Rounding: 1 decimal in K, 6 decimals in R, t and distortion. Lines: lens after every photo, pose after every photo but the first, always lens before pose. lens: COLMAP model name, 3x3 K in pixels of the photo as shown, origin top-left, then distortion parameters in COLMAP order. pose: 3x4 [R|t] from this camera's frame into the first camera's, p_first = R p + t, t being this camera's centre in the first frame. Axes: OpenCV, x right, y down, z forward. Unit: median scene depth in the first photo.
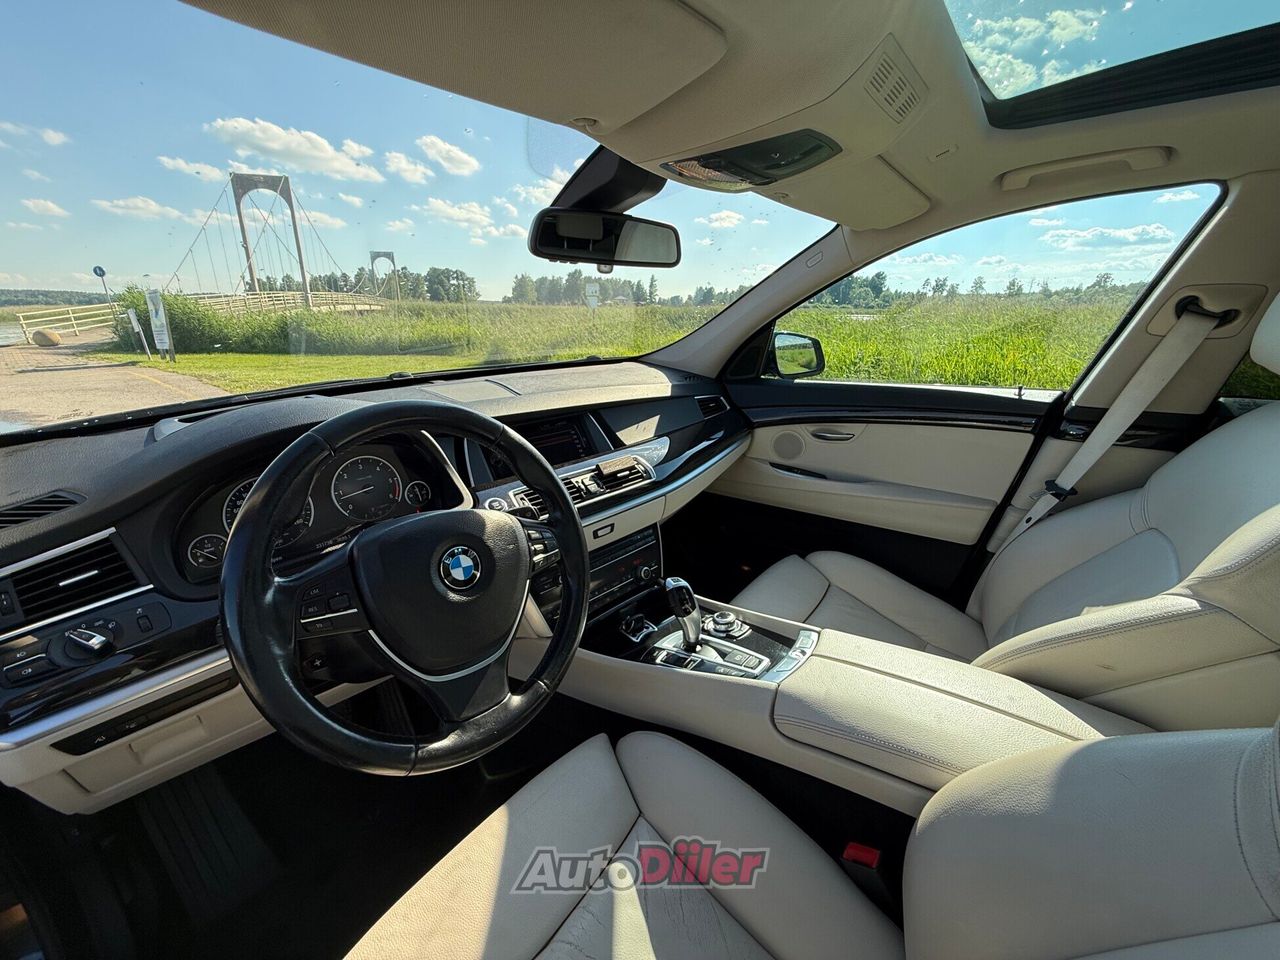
lens RADIAL K [[513.4, 0, 642.4], [0, 513.4, 480.8], [0, 0, 1]] dist [0.001240, -0.000459]
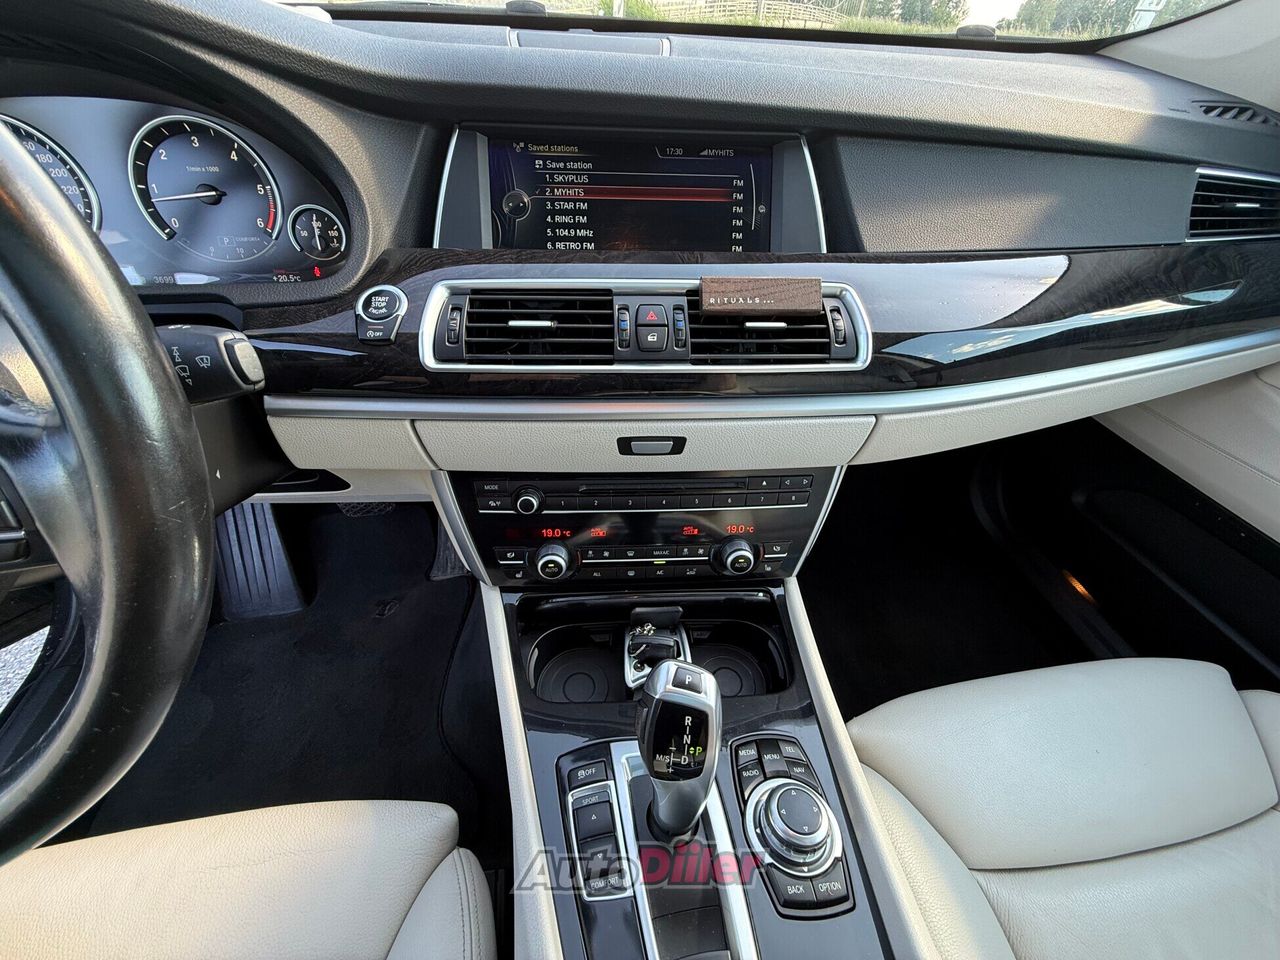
lens RADIAL K [[513.4, 0, 633.8], [0, 513.4, 480.5], [0, 0, 1]] dist [0.001240, -0.000459]
pose [[0.739426, 0.469814, -0.482208, 0.116990], [-0.250390, 0.856782, 0.450810, -0.056962], [0.624944, -0.212600, 0.751163, 0.610818]]
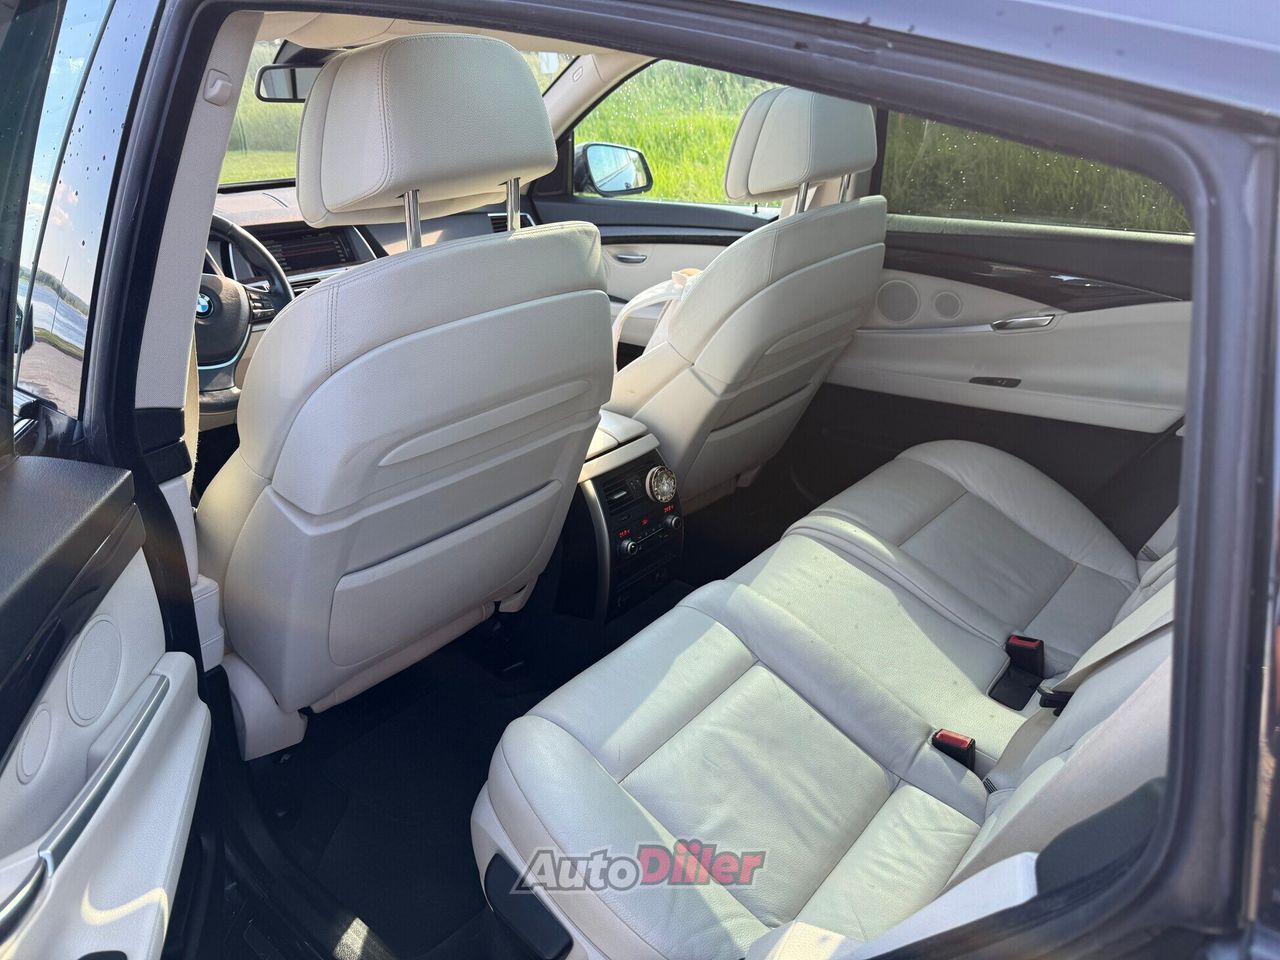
lens RADIAL K [[912.4, 0, 643.0], [0, 912.4, 479.7], [0, 0, 1]] dist [0.020286, -0.004620]
pose [[0.999478, 0.016721, -0.027634, 0.613116], [-0.013634, 0.994022, 0.108326, 0.198312], [0.029280, -0.107892, 0.993731, -1.039273]]
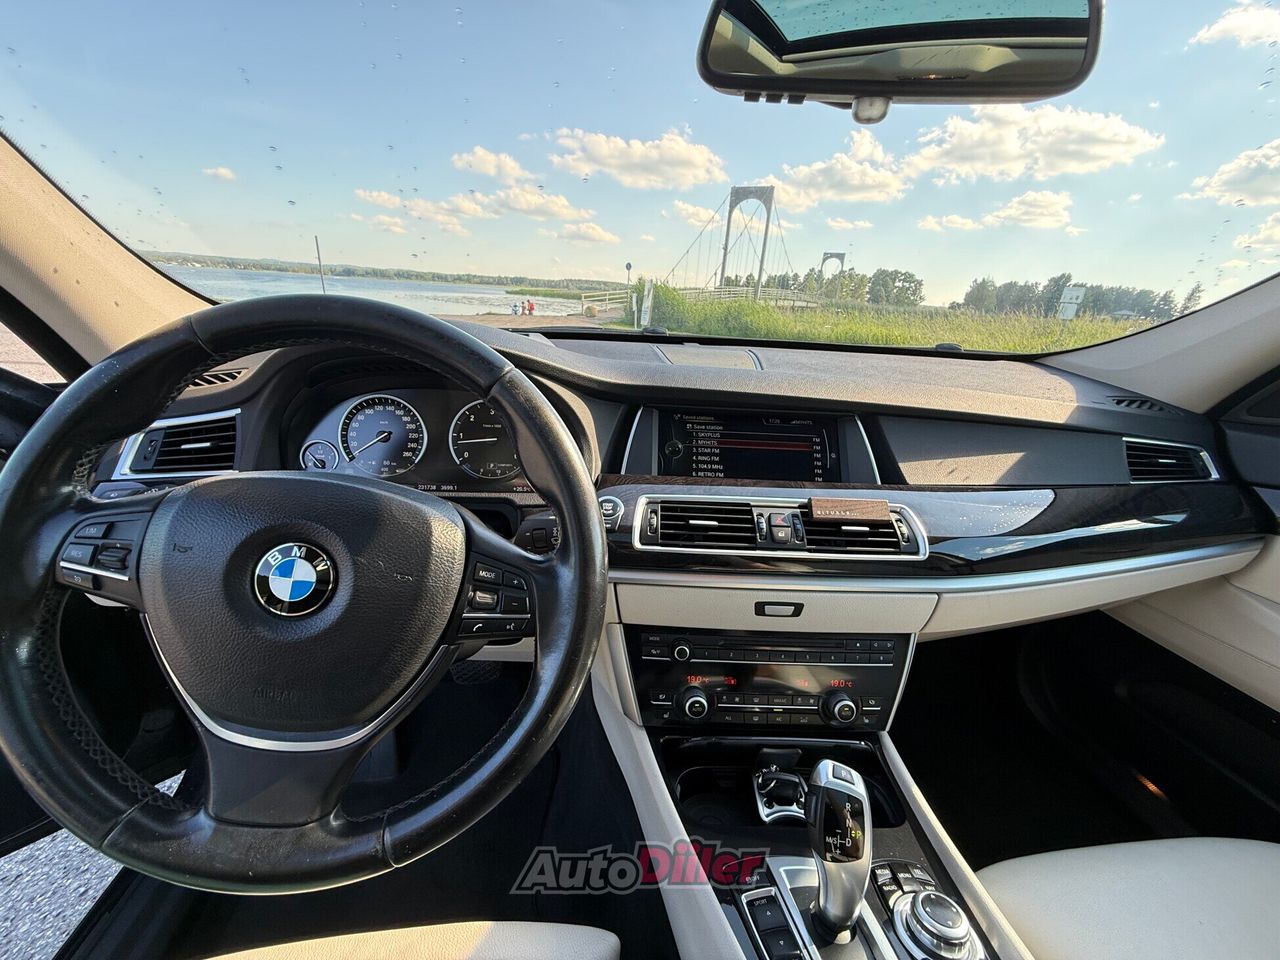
lens RADIAL K [[513.4, 0, 635.2], [0, 513.4, 478.4], [0, 0, 1]] dist [0.001240, -0.000459]
pose [[0.711918, 0.272335, -0.647307, 0.132997], [-0.276227, 0.956039, 0.098426, -0.051689], [0.645656, 0.108733, 0.755848, 0.397262]]
